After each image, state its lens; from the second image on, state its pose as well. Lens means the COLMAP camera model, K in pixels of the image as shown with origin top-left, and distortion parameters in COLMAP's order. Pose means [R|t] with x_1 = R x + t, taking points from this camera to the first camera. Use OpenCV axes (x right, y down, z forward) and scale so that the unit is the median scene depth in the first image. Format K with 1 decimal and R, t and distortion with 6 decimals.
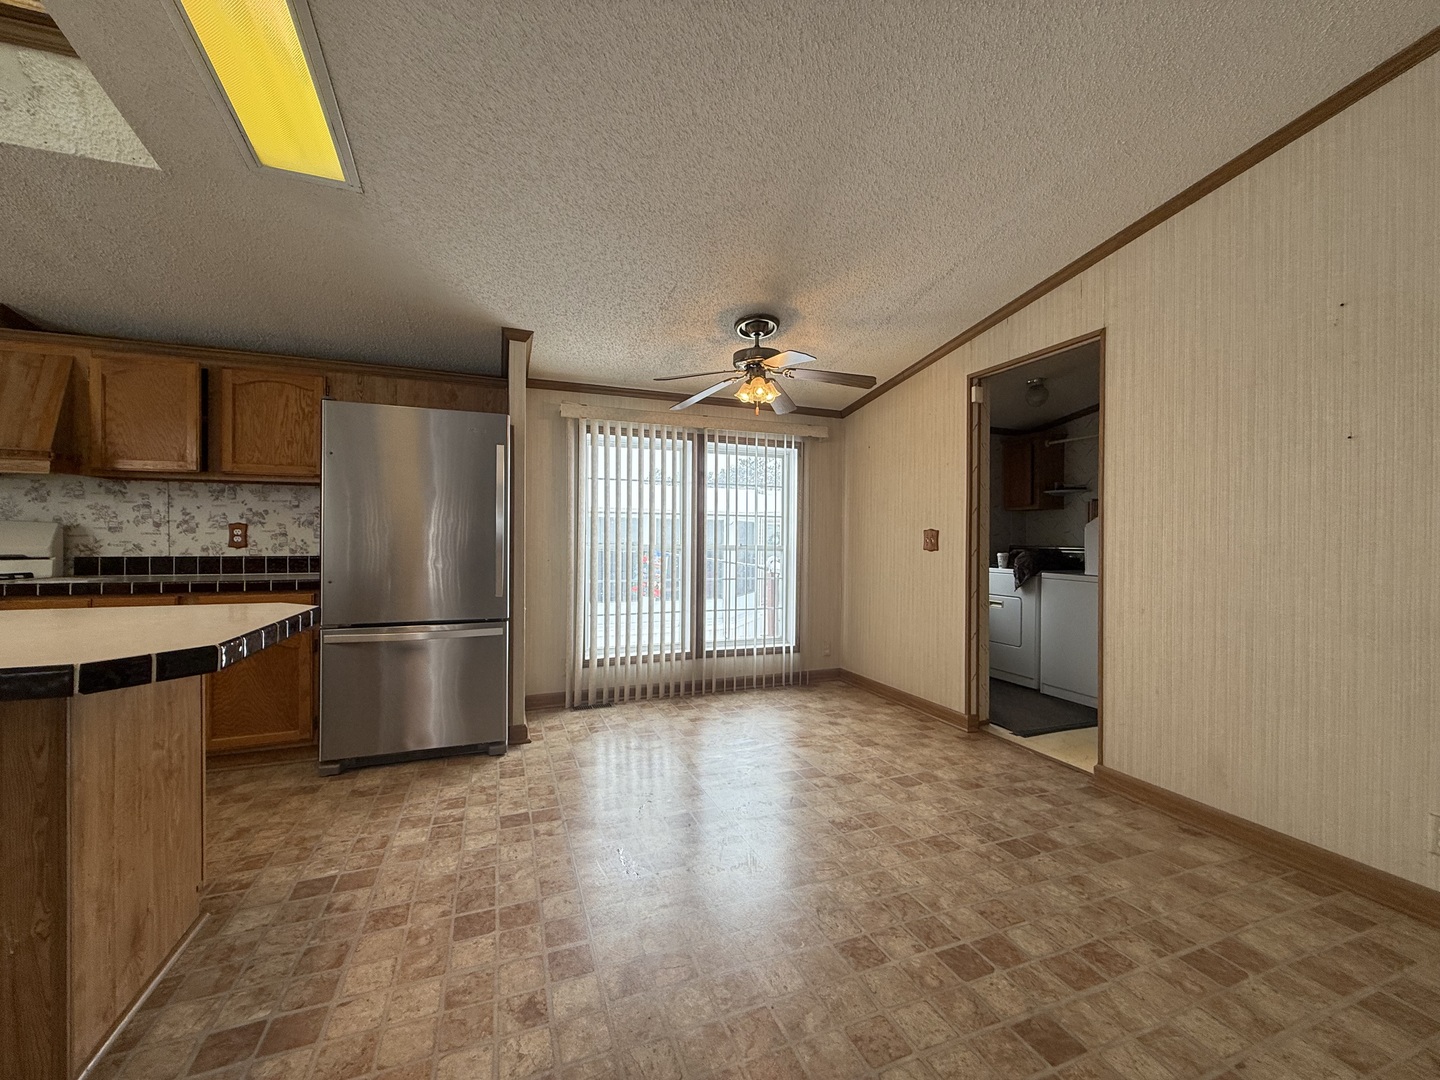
lens RADIAL K [[571.3, 0, 716.4], [0, 571.3, 541.1], [0, 0, 1]] dist [0.000254, 0.000053]
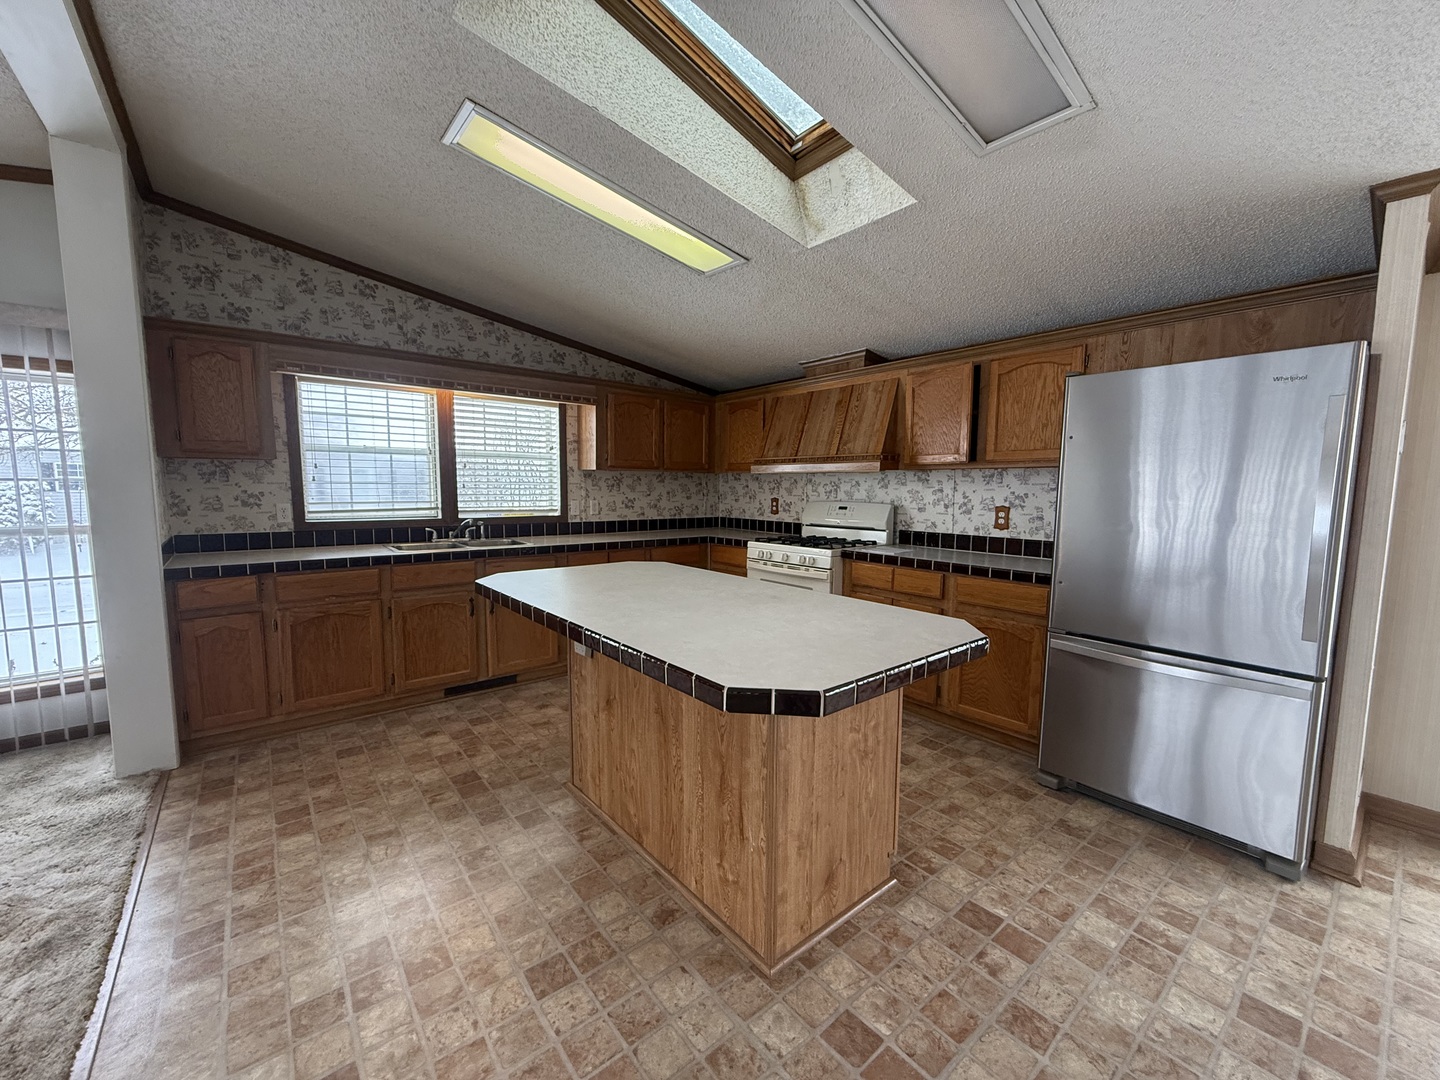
lens RADIAL K [[571.3, 0, 716.4], [0, 571.3, 541.1], [0, 0, 1]] dist [0.000254, 0.000053]
pose [[0.308701, 0.089613, -0.946928, 0.004832], [-0.008017, 0.995762, 0.091621, -0.066467], [0.951125, -0.020691, 0.308111, 0.191493]]
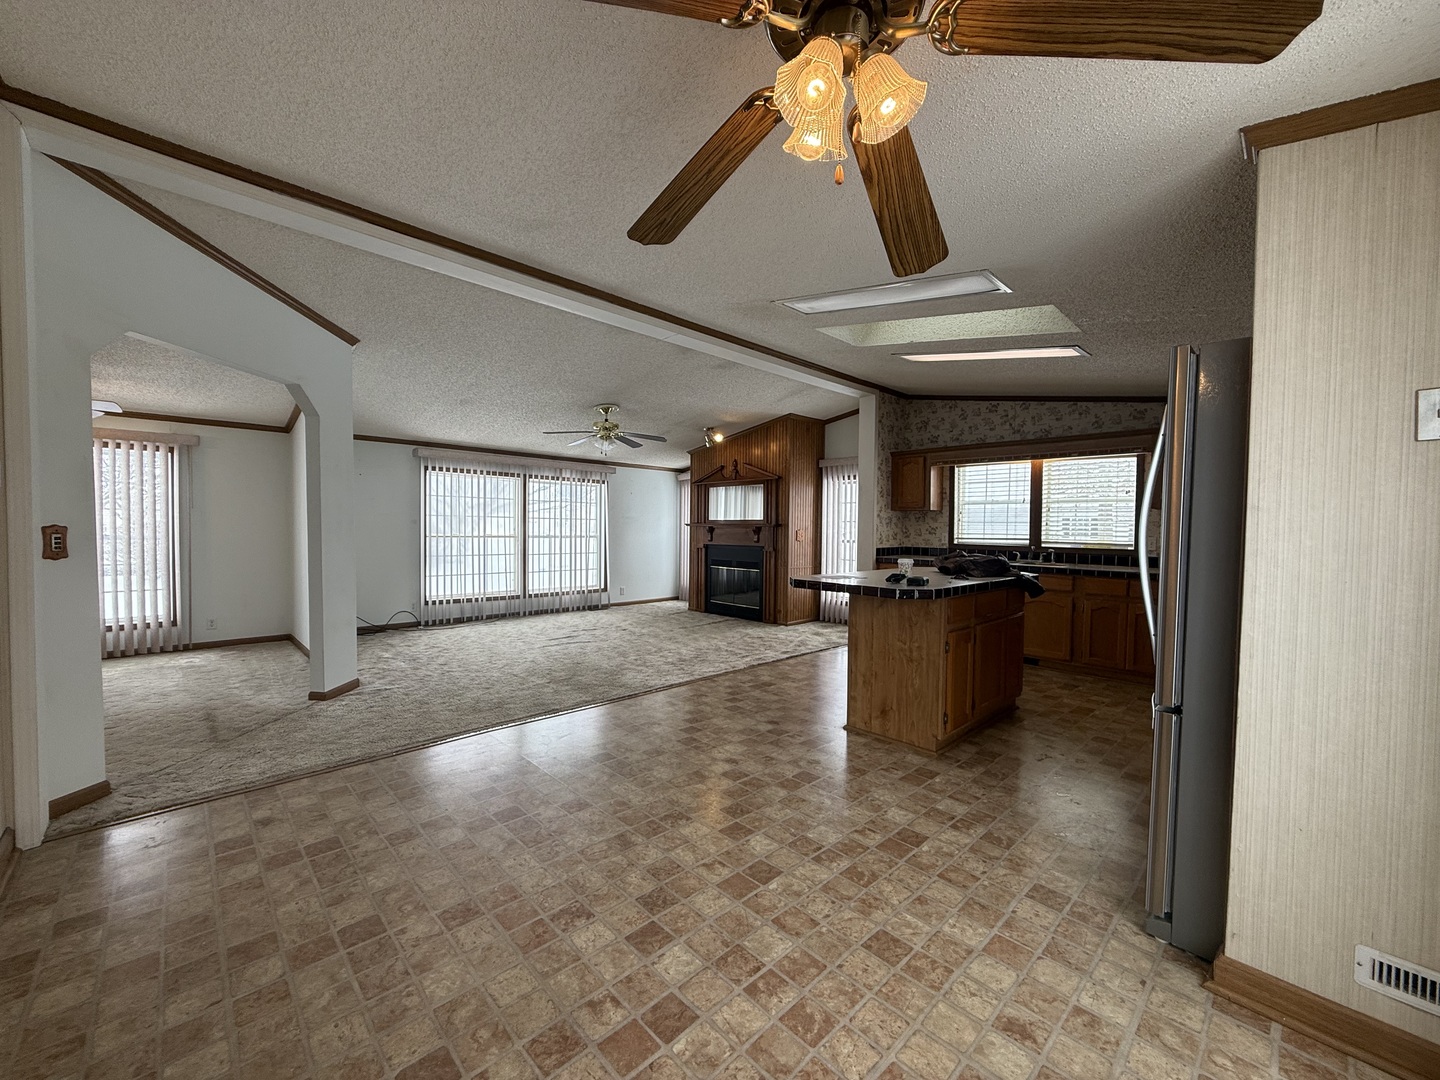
lens RADIAL K [[571.3, 0, 716.4], [0, 571.3, 541.1], [0, 0, 1]] dist [0.000254, 0.000053]
pose [[-0.923051, -0.008660, -0.384579, 0.274935], [-0.019750, 0.999495, 0.024896, -0.036603], [0.384169, 0.030576, -0.922756, 1.397888]]
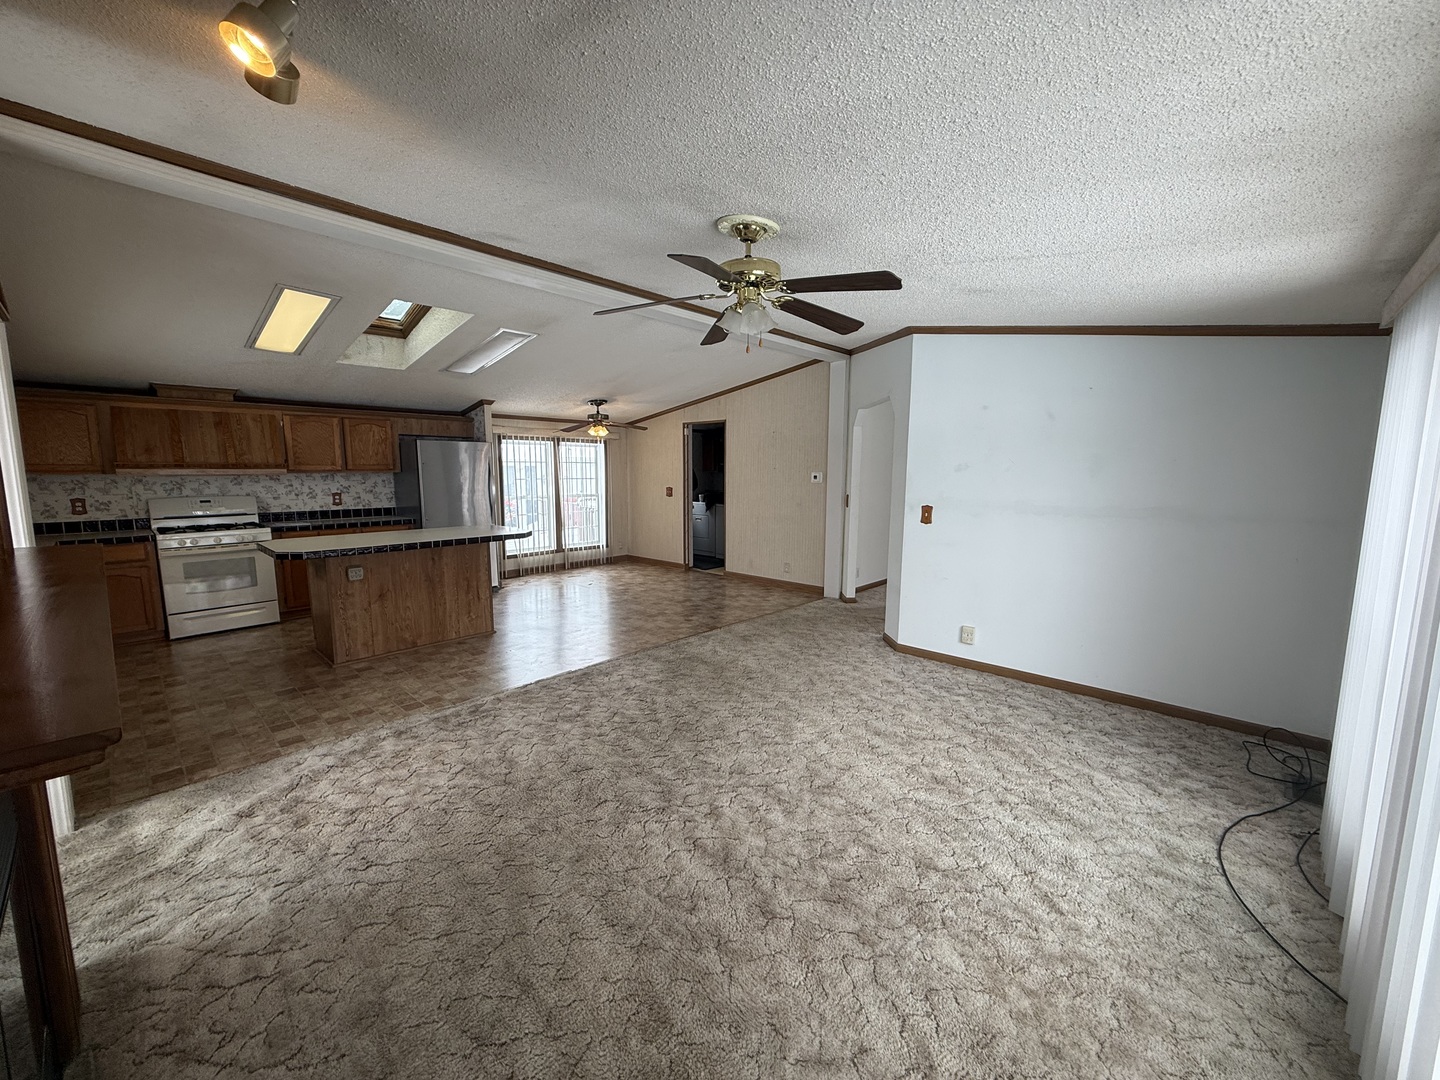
lens RADIAL K [[571.3, 0, 716.4], [0, 571.3, 541.1], [0, 0, 1]] dist [0.000254, 0.000053]
pose [[0.901802, -0.058294, 0.428199, -0.572565], [0.003937, 0.991927, 0.126747, -0.122421], [-0.432131, -0.112614, 0.894752, -1.476059]]
